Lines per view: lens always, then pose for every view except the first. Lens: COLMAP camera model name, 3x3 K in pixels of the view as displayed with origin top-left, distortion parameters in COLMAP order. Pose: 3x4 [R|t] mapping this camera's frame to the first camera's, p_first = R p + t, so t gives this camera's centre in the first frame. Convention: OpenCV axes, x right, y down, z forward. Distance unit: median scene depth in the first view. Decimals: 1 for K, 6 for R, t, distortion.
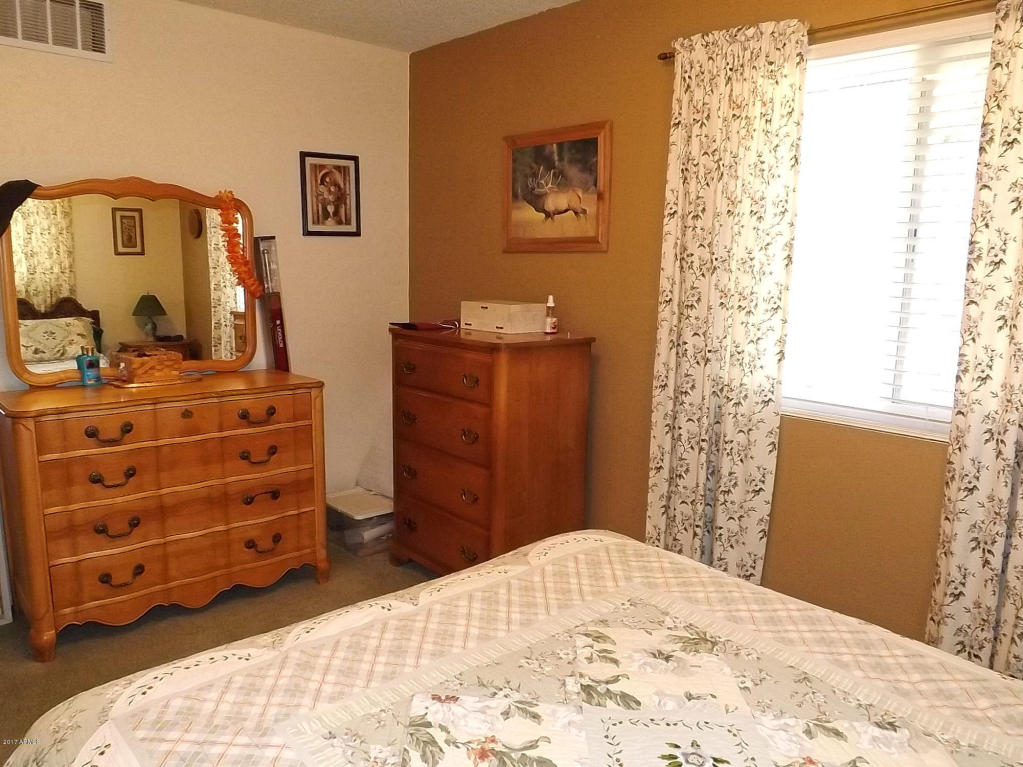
lens RADIAL K [[752.6, 0, 507.0], [0, 752.6, 391.2], [0, 0, 1]] dist [-0.037024, 0.008334]
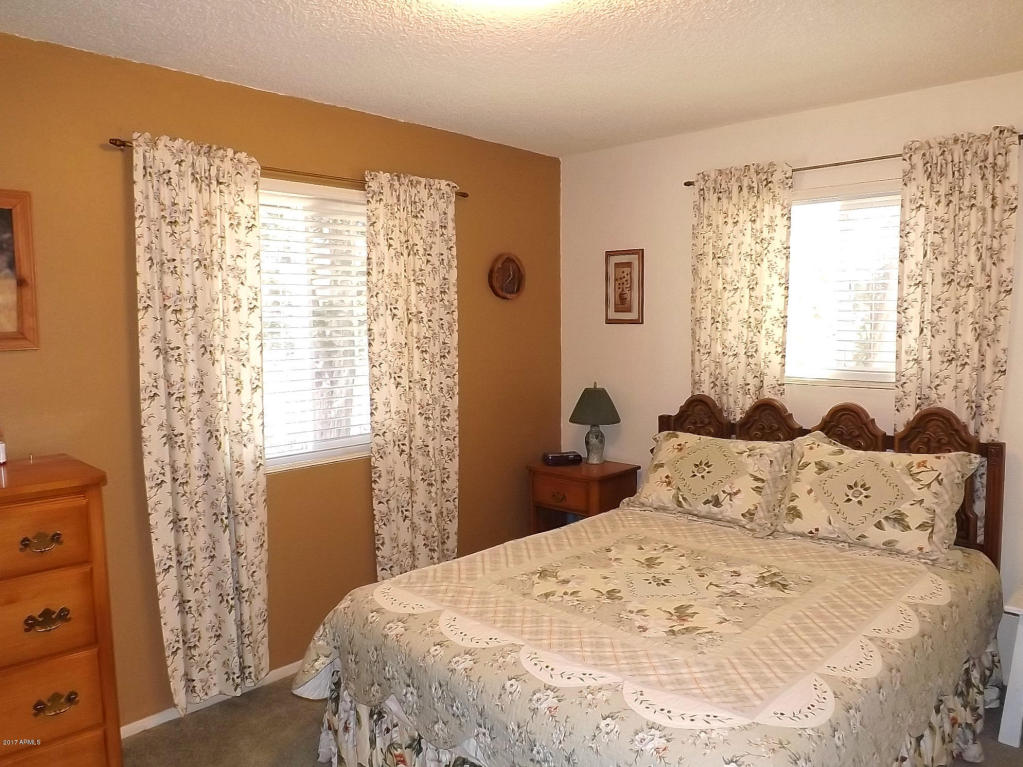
lens RADIAL K [[752.6, 0, 507.0], [0, 752.6, 391.2], [0, 0, 1]] dist [-0.037024, 0.008334]
pose [[-0.050422, -0.119004, 0.991613, -0.977837], [0.182333, 0.975092, 0.126293, -0.212327], [-0.981943, 0.187172, -0.027468, 0.745551]]
